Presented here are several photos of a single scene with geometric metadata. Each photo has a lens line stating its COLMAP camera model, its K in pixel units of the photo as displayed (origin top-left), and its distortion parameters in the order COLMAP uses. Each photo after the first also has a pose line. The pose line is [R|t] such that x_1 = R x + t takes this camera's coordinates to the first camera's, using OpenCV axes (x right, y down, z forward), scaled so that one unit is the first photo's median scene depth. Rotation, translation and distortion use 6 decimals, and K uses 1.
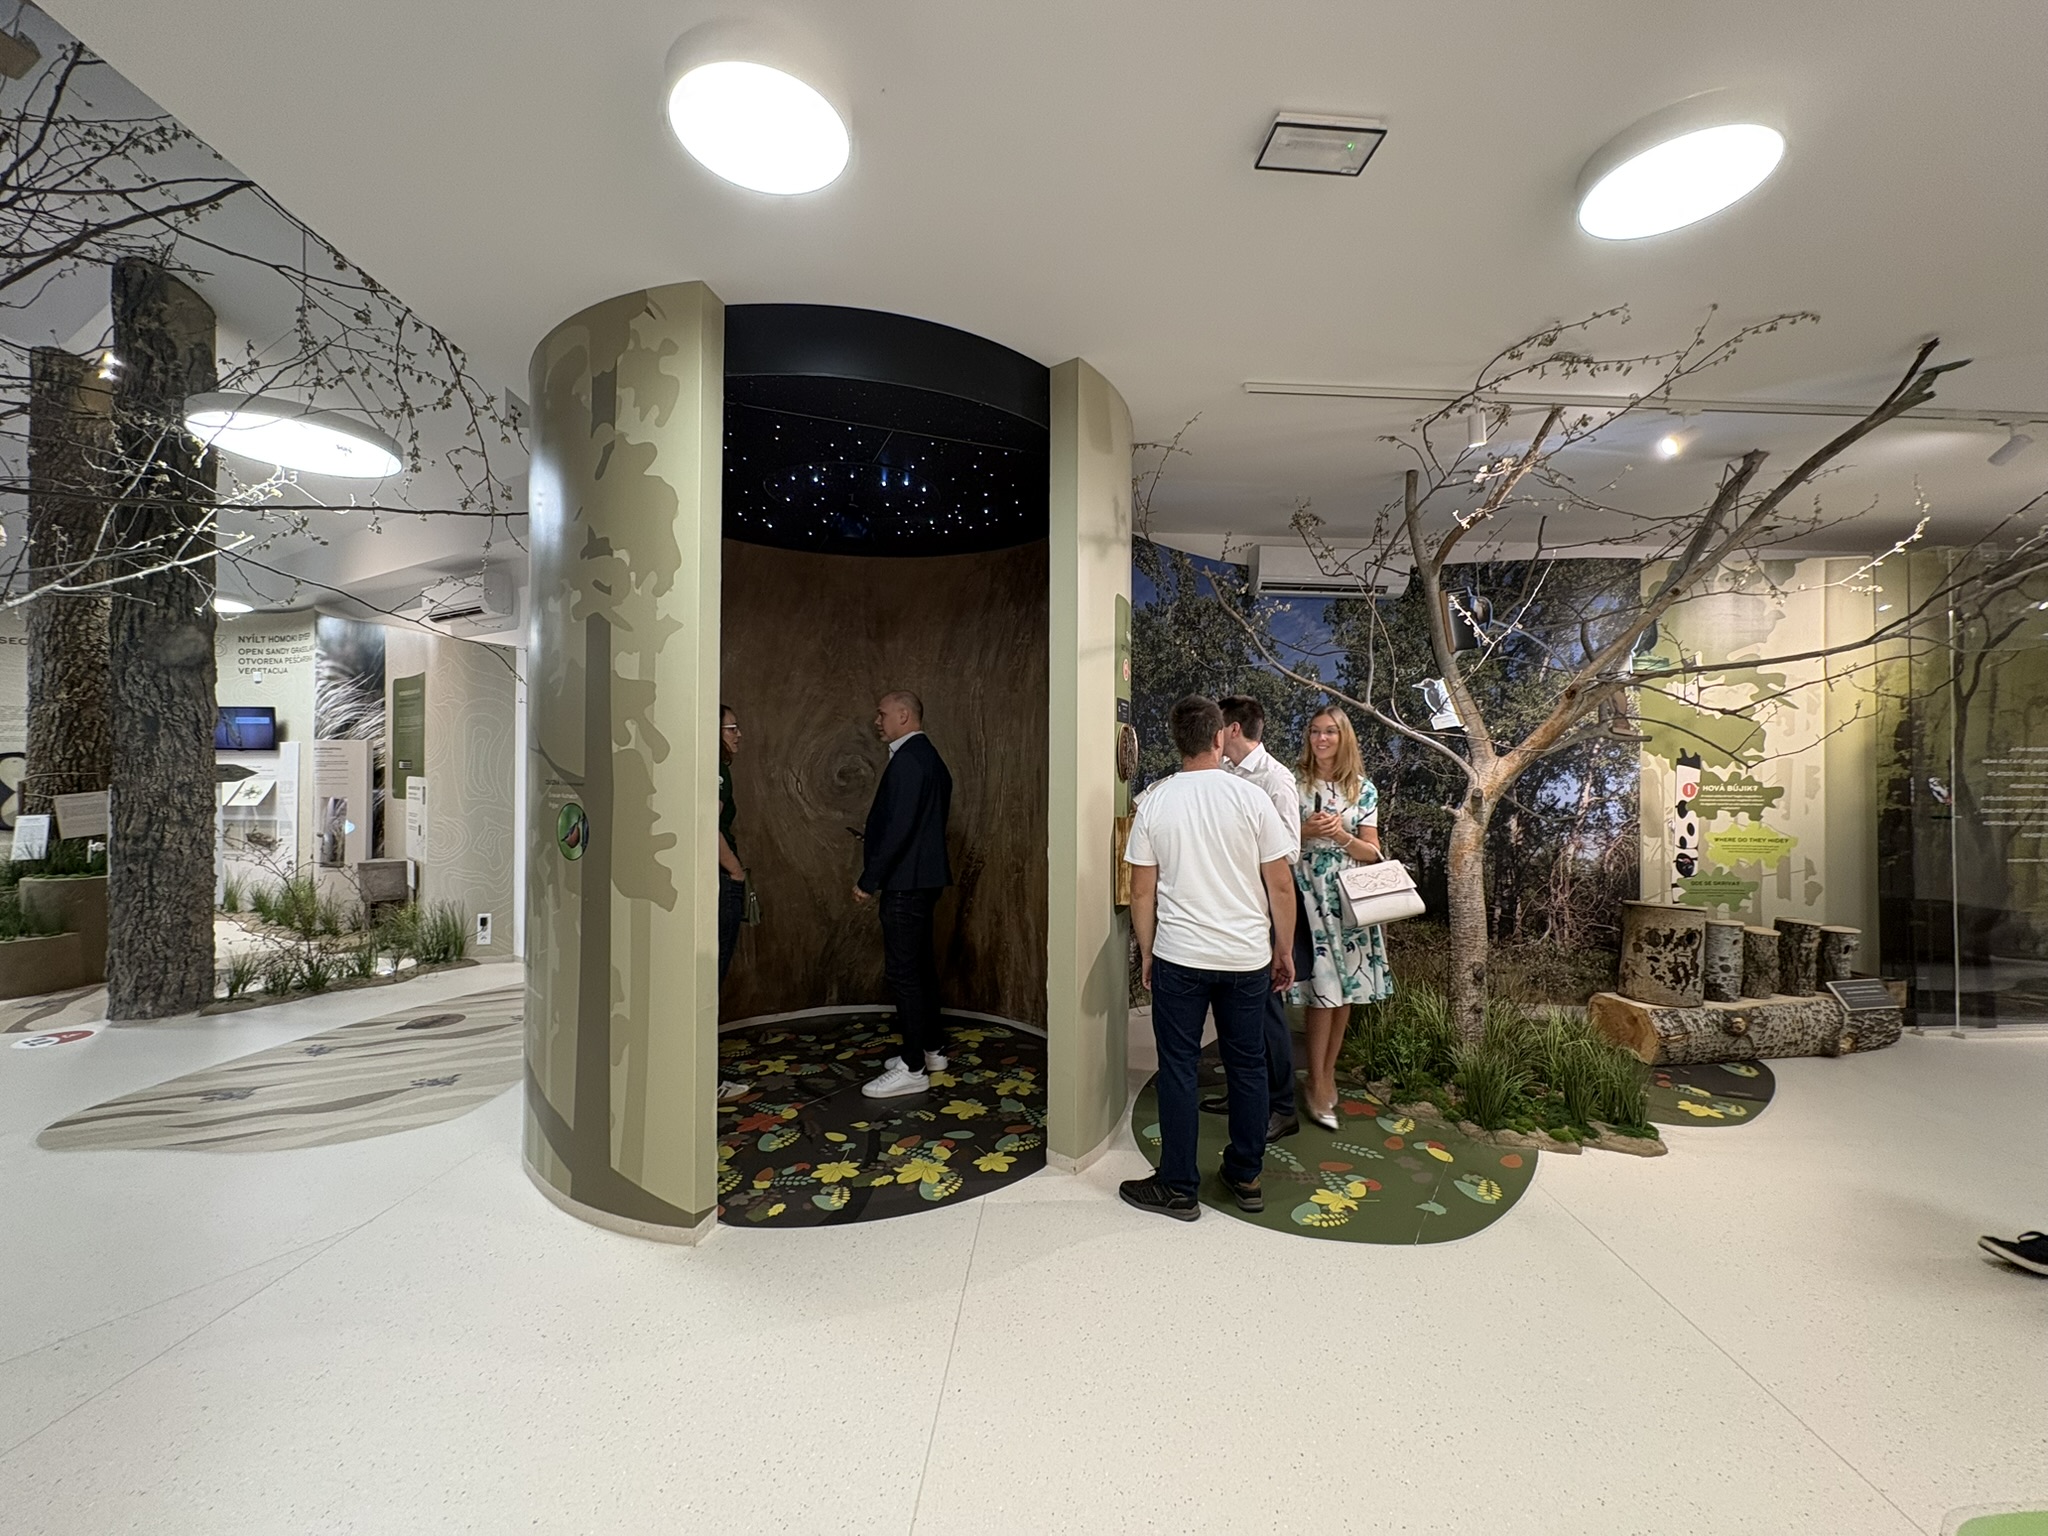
lens RADIAL K [[814.9, 0, 1020.1], [0, 814.9, 765.9], [0, 0, 1]] dist [-0.001230, -0.000100]
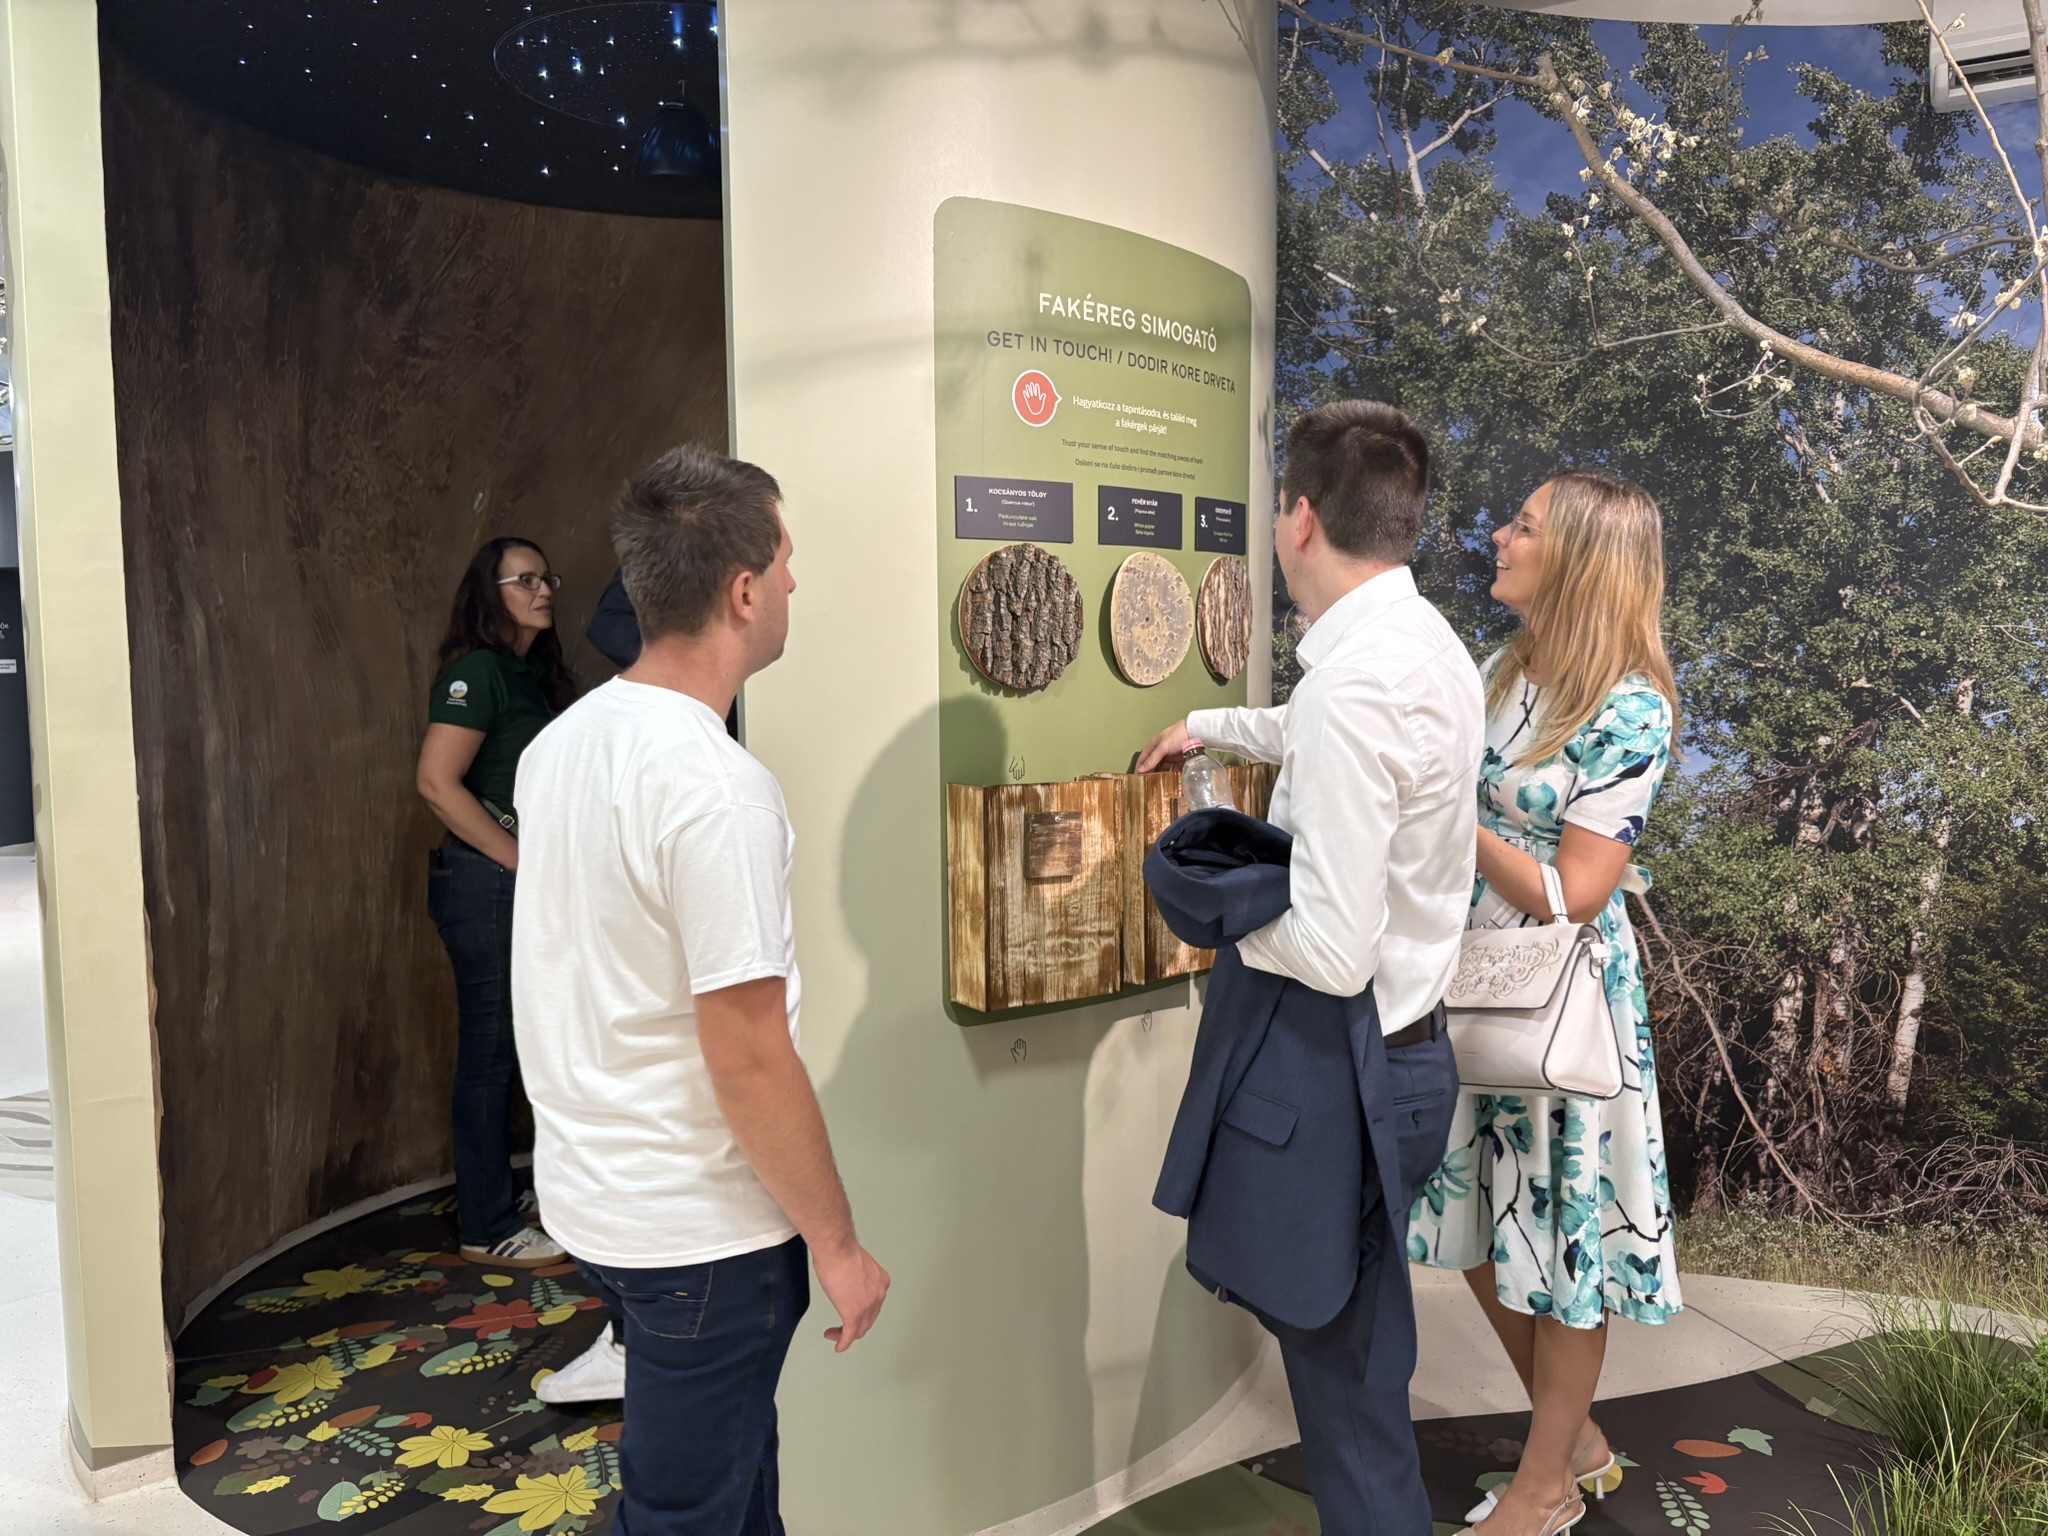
lens RADIAL K [[1575.7, 0, 1072.3], [0, 1575.7, 783.2], [0, 0, 1]] dist [0.082815, -0.122198]
pose [[0.811319, 0.037598, -0.583393, 0.486373], [0.013460, 0.996464, 0.082938, 0.000798], [0.584449, -0.075141, 0.807944, 0.325917]]
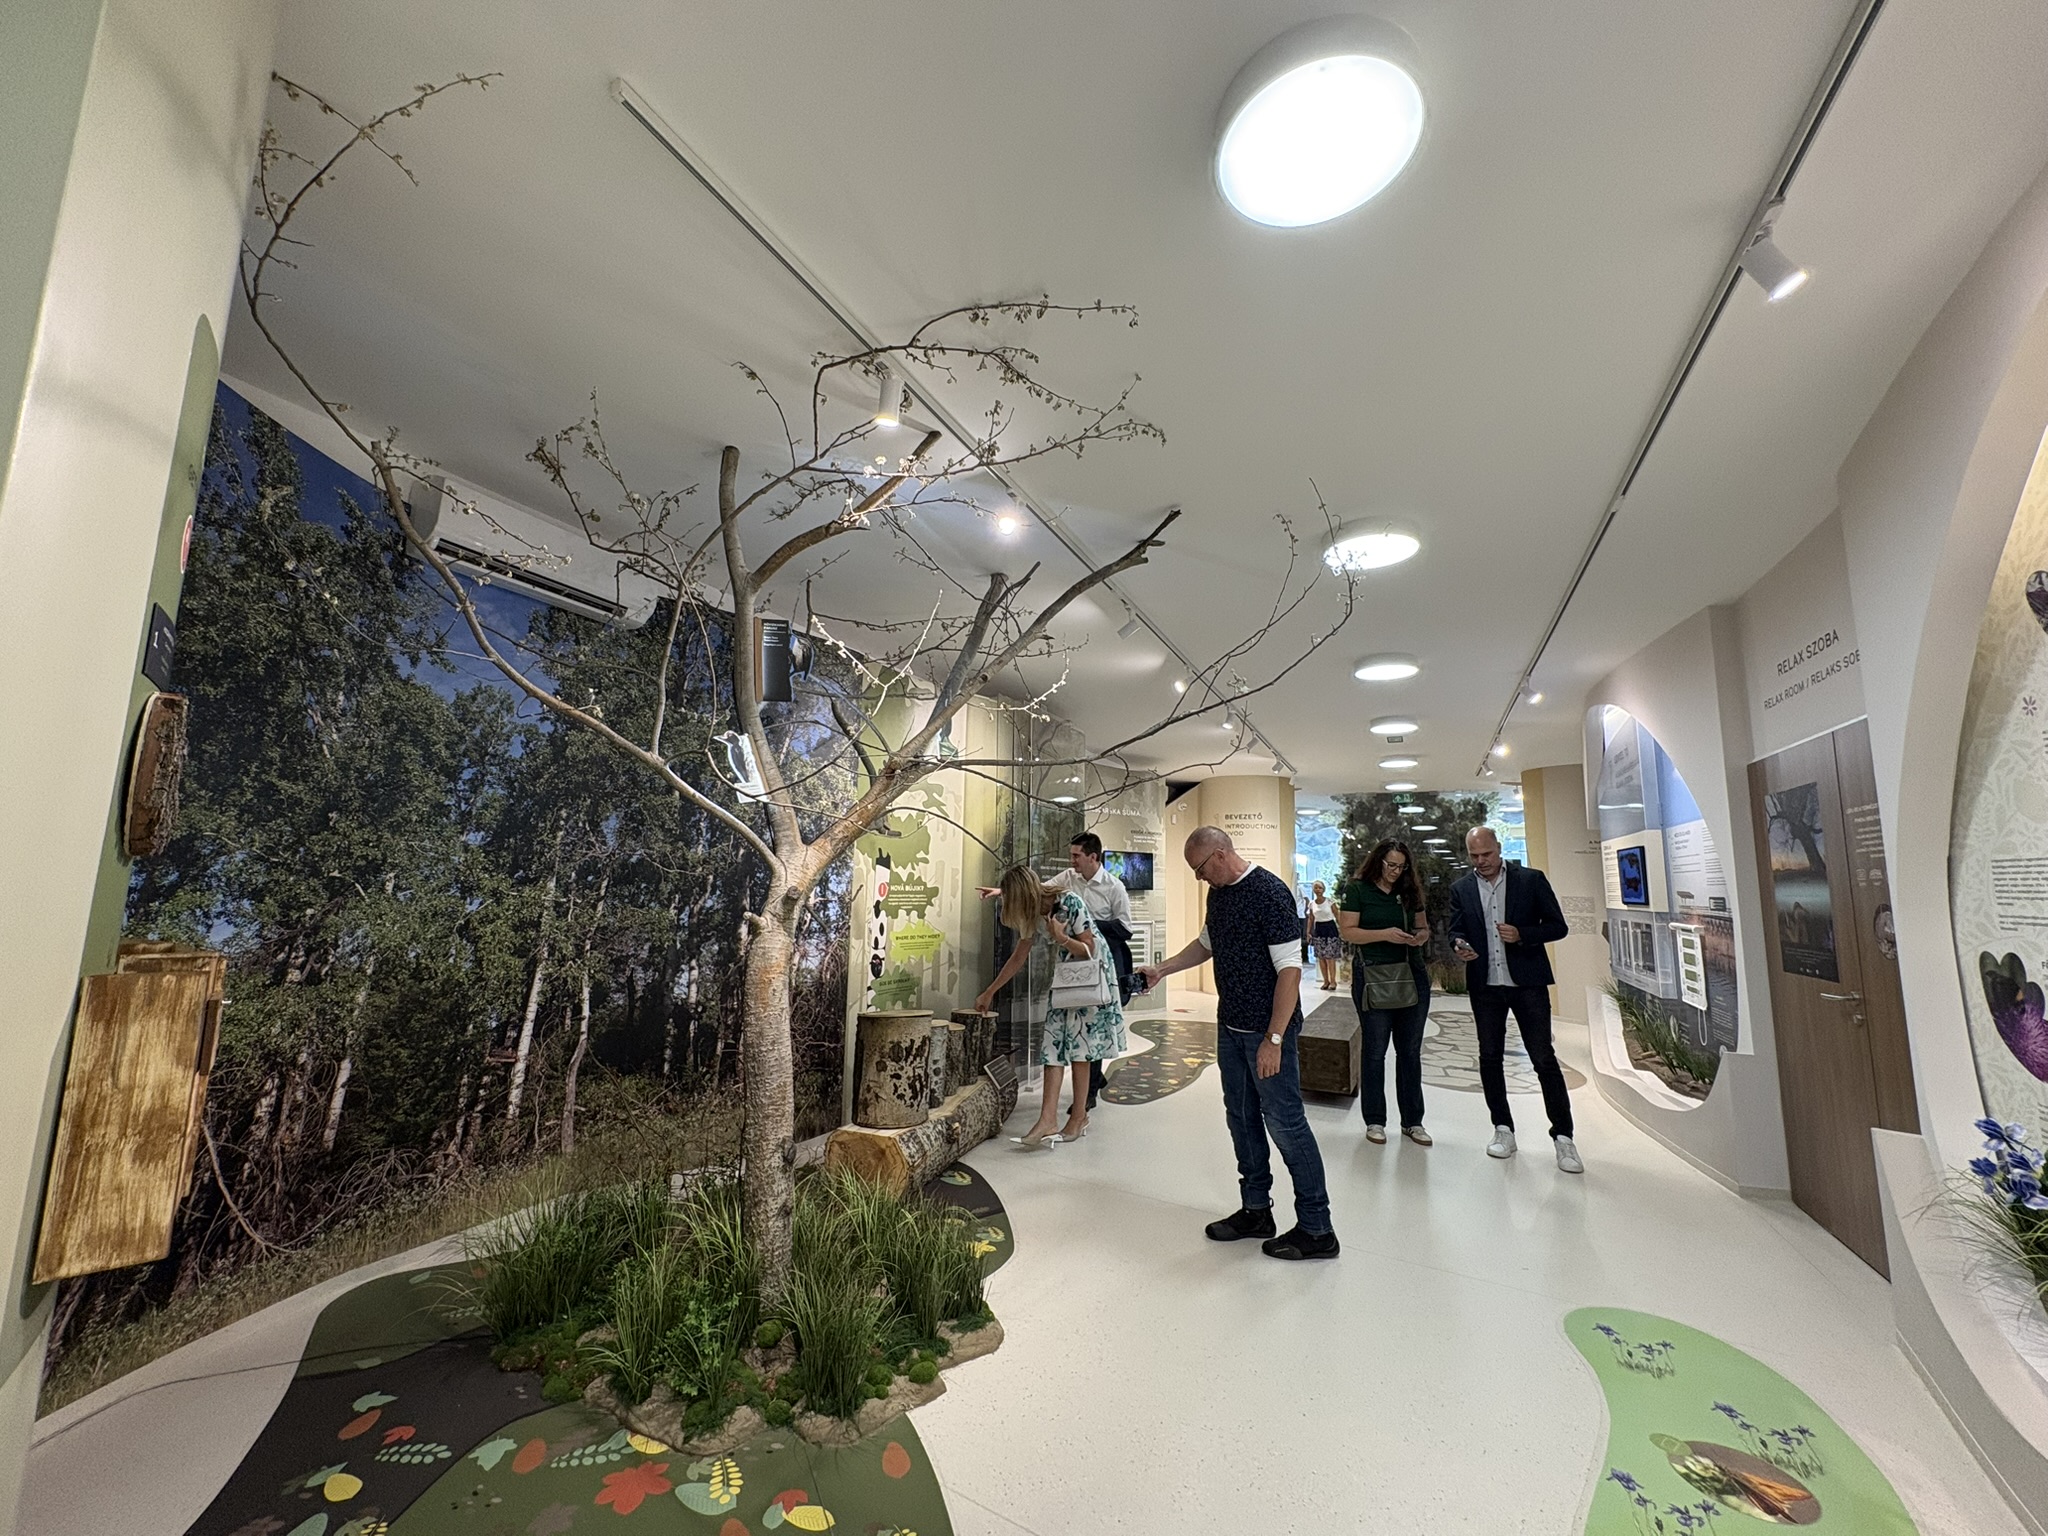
lens RADIAL K [[814.9, 0, 1019.9], [0, 814.9, 766.2], [0, 0, 1]] dist [-0.001230, -0.000100]
pose [[0.484333, 0.130962, 0.865026, 0.009894], [-0.022194, 0.990254, -0.137495, 0.015438], [-0.874602, 0.047395, 0.482520, 0.425504]]
